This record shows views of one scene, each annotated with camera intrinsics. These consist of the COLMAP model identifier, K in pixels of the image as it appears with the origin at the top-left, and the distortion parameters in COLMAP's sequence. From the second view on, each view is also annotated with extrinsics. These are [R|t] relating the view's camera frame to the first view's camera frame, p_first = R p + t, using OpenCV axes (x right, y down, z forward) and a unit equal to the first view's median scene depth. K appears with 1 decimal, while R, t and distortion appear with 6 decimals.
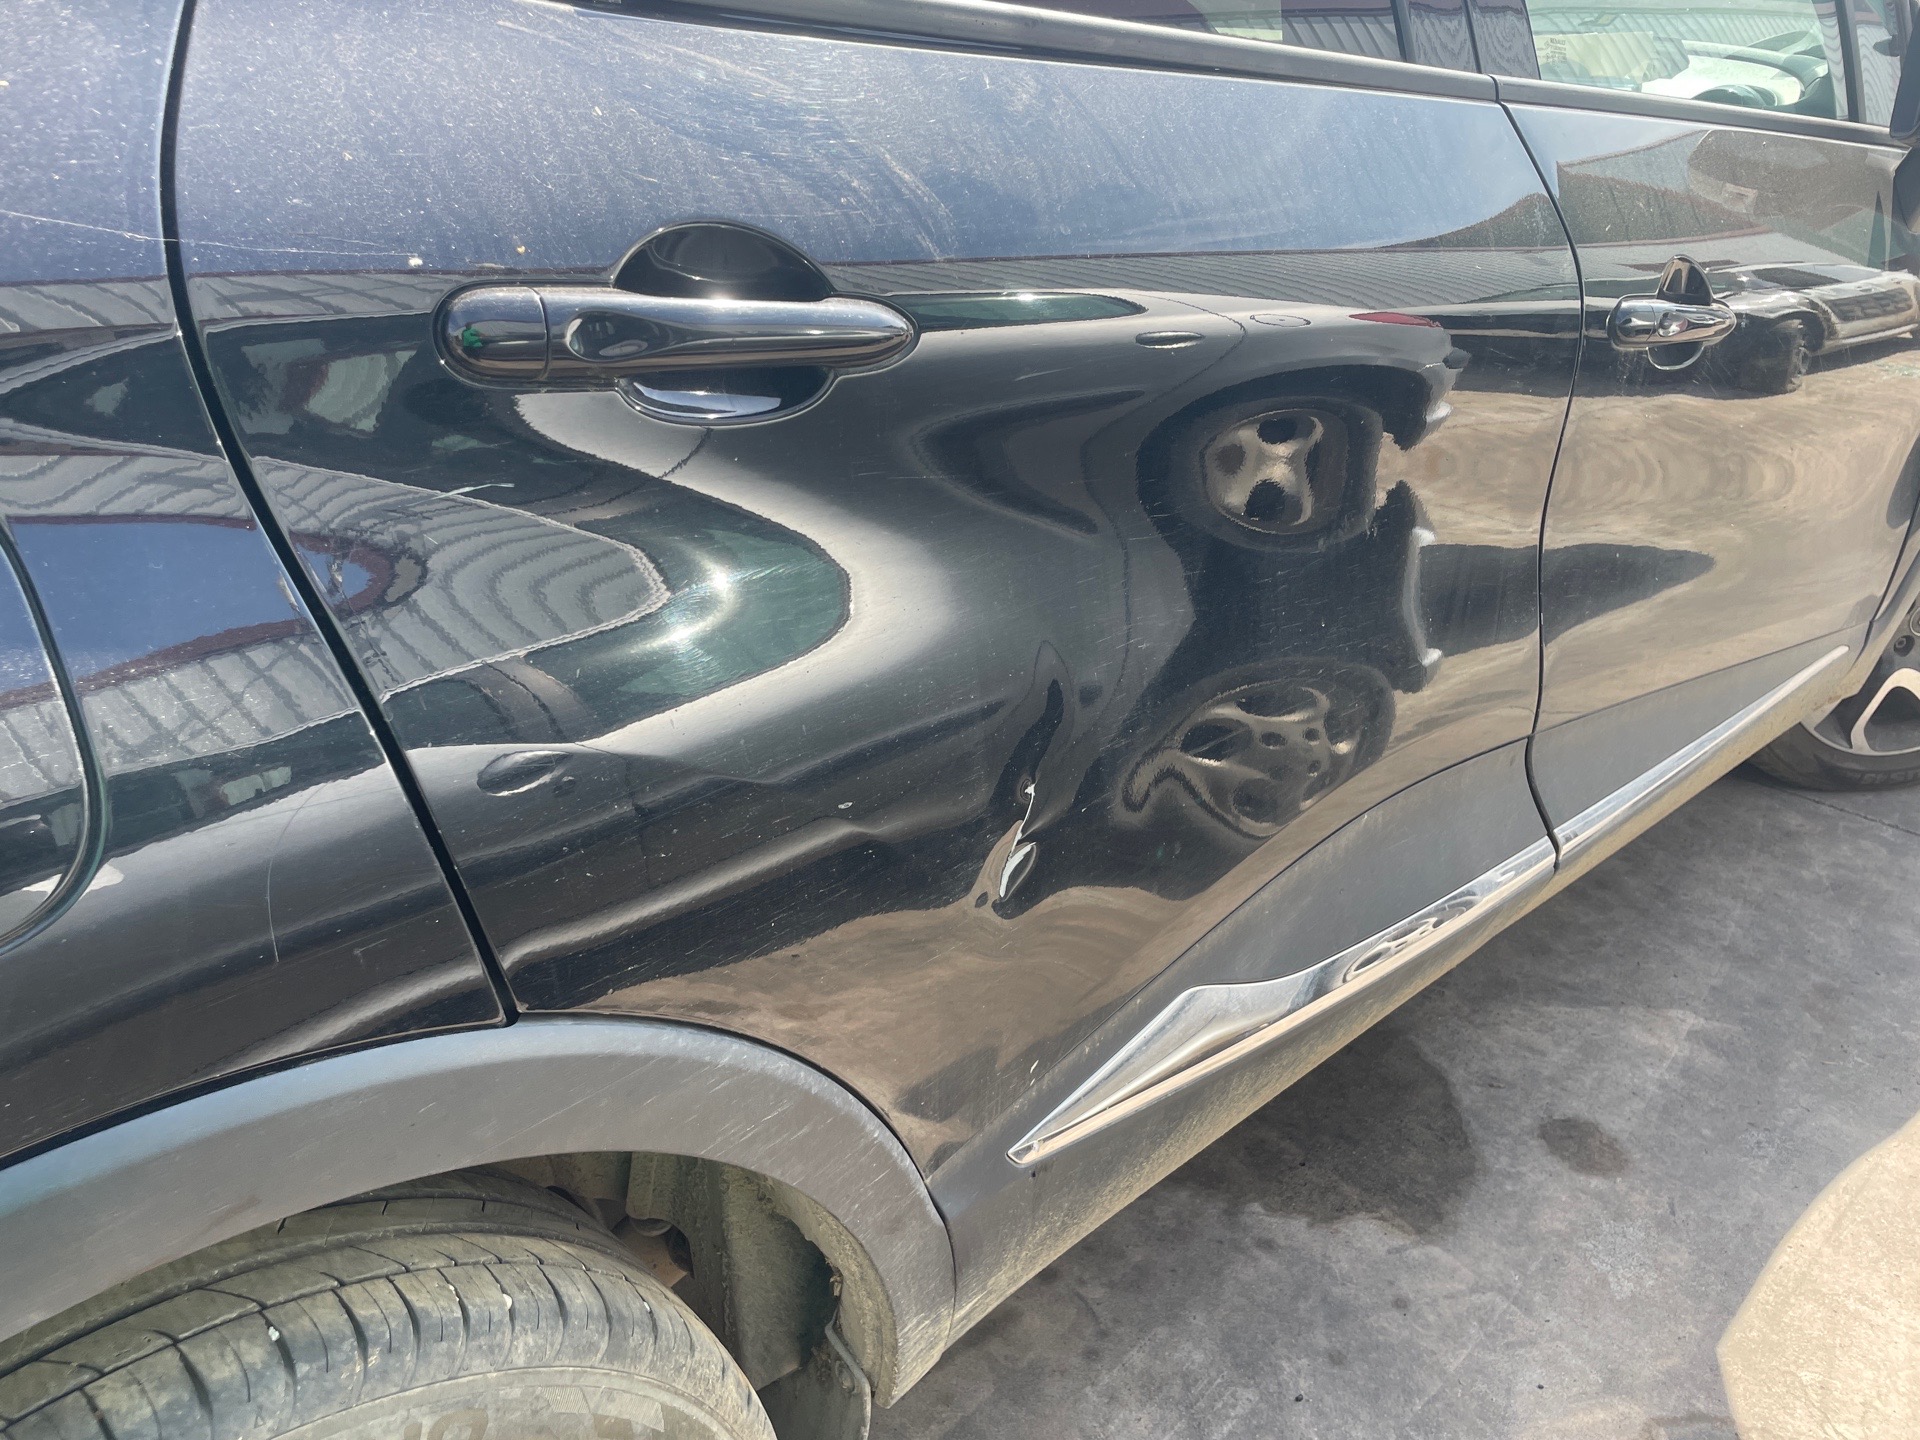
lens RADIAL K [[1406.8, 0, 951.6], [0, 1406.8, 724.4], [0, 0, 1]] dist [0.072803, -0.096112]
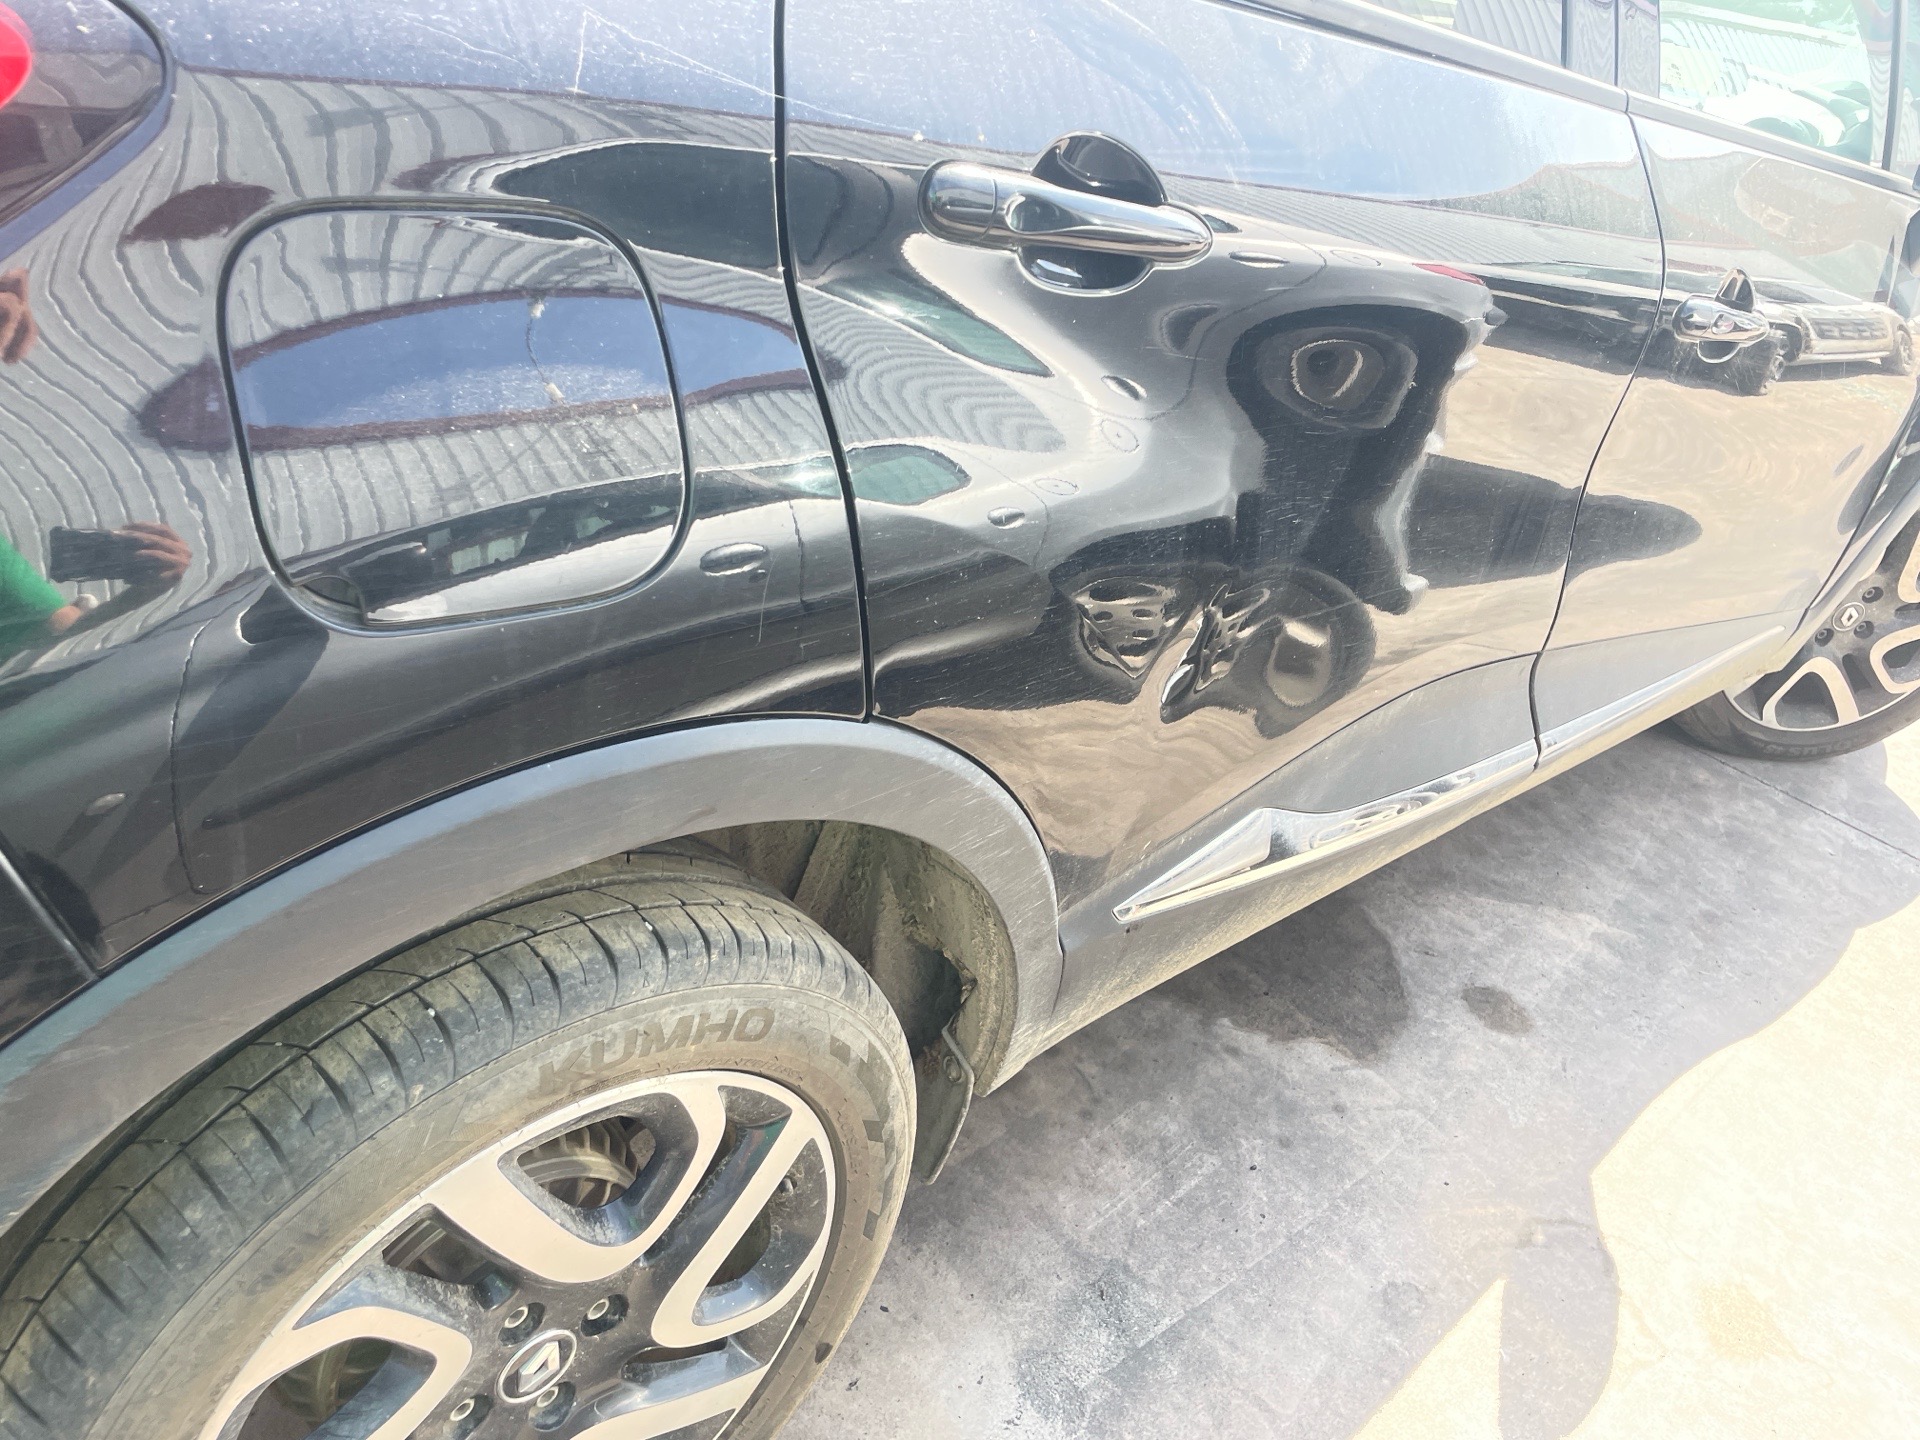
lens RADIAL K [[1433.7, 0, 957.7], [0, 1433.7, 721.6], [0, 0, 1]] dist [0.082055, -0.107013]
pose [[0.986119, 0.142409, 0.085375, -0.144887], [-0.148766, 0.986146, 0.073380, 0.041610], [-0.073742, -0.085062, 0.993643, -0.151535]]
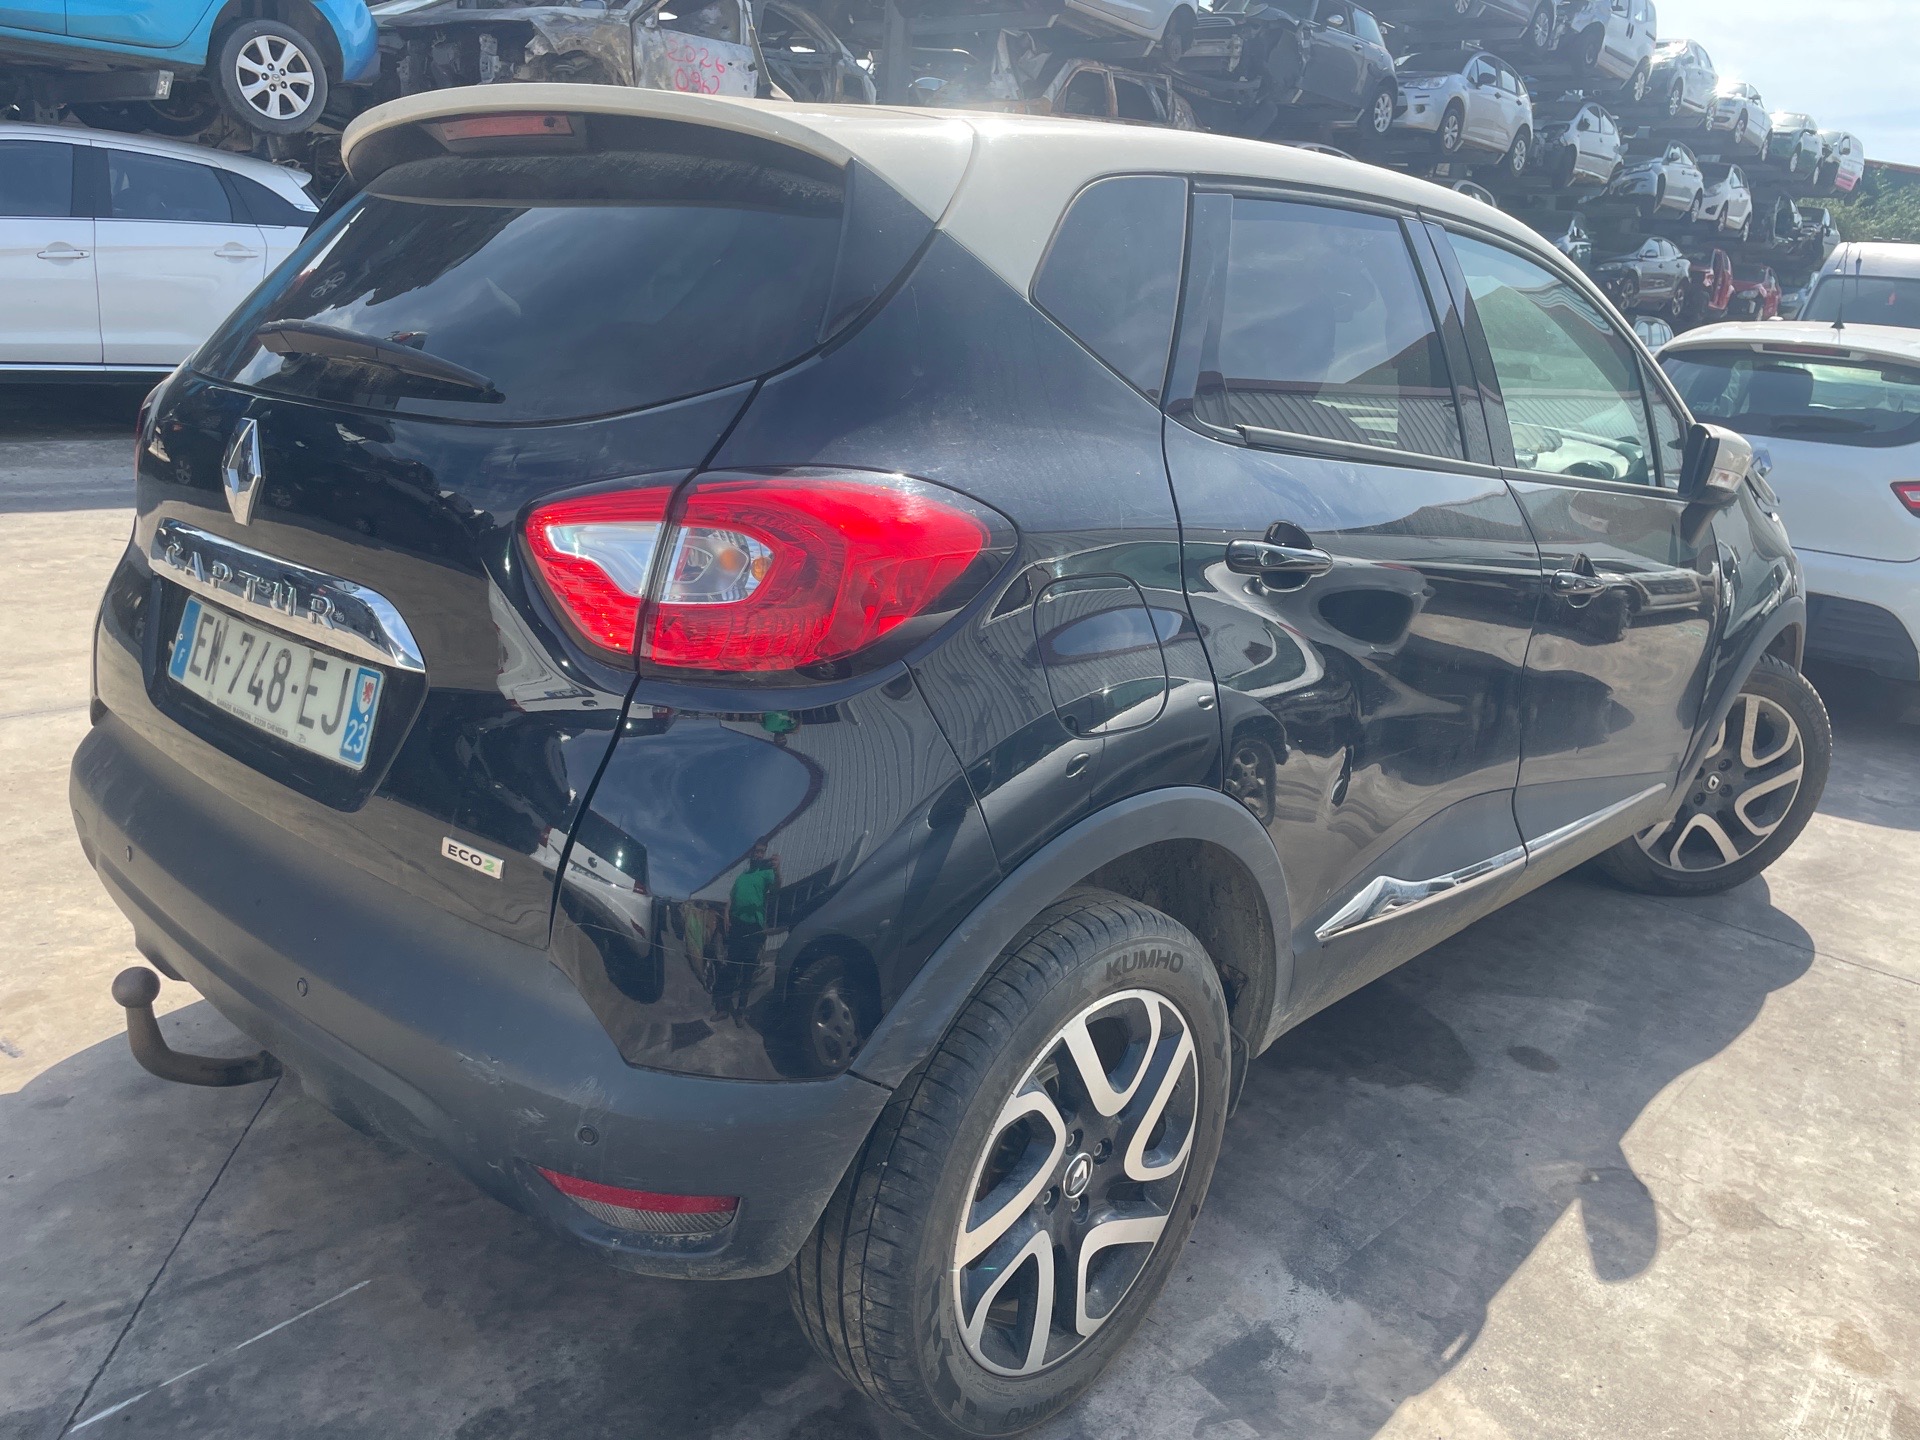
lens RADIAL K [[1466.8, 0, 959.1], [0, 1466.8, 730.0], [0, 0, 1]] dist [0.078200, -0.110616]
pose [[0.991738, 0.052723, 0.116947, -0.489440], [-0.032685, 0.985403, -0.167069, 0.245932], [-0.124048, 0.161867, 0.978985, -0.746469]]
